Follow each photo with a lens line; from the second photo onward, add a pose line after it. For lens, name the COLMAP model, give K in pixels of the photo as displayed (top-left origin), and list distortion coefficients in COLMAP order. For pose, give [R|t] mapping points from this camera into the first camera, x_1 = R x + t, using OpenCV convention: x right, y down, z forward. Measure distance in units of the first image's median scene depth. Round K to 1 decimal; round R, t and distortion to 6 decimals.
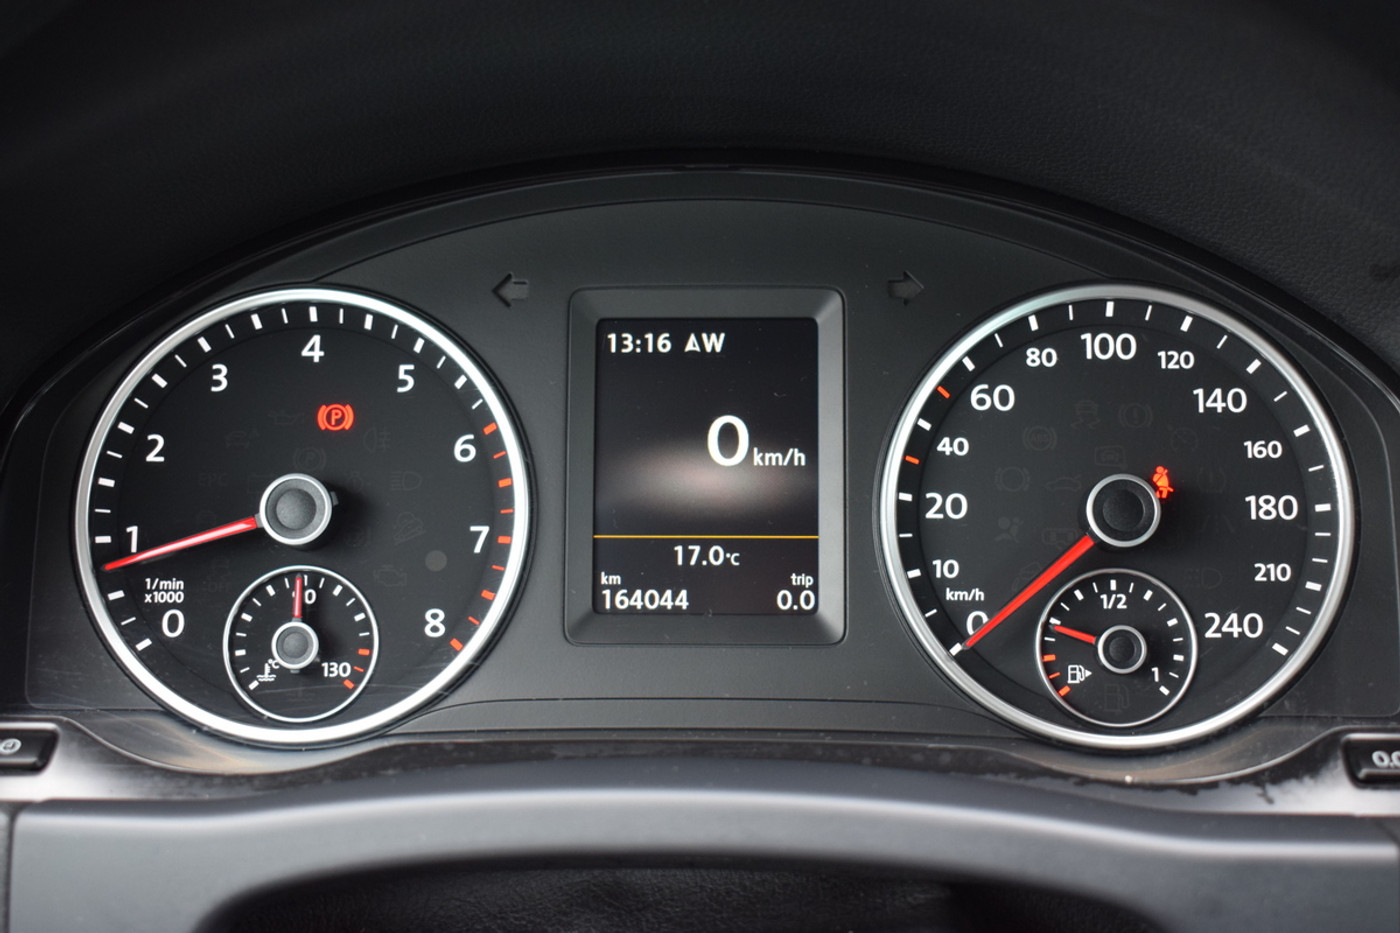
lens RADIAL K [[1738.2, 0, 697.4], [0, 1738.2, 470.4], [0, 0, 1]] dist [-0.070404, 0.000000]
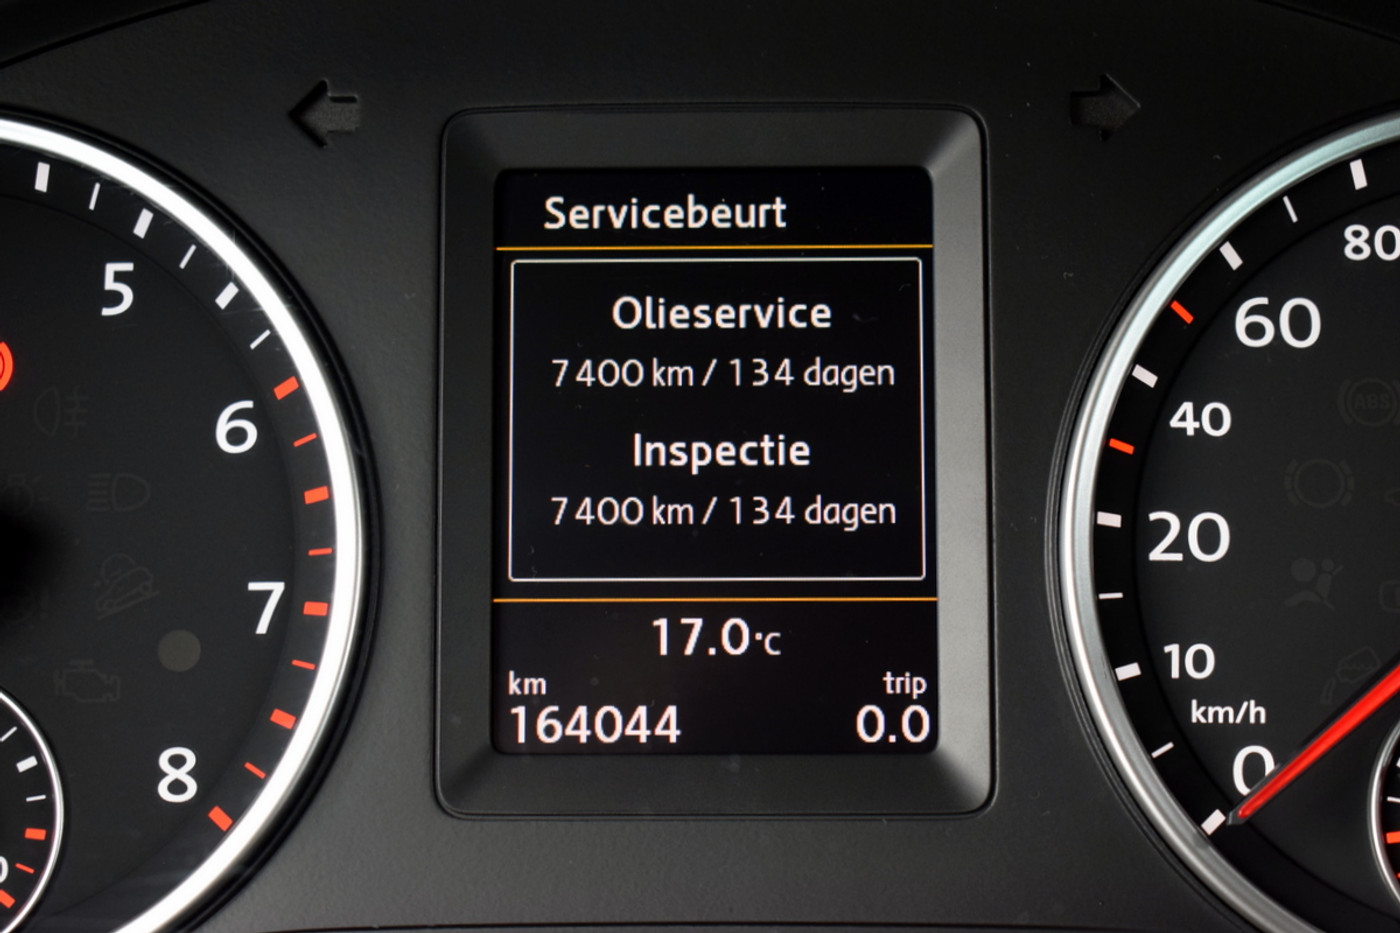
lens RADIAL K [[2874.5, 0, 703.9], [0, 2874.5, 467.7], [0, 0, 1]] dist [0.037783, 0.000000]
pose [[0.999795, -0.005131, 0.019598, -0.014525], [0.004982, 0.999958, 0.007685, -0.006842], [-0.019636, -0.007585, 0.999778, 0.161777]]
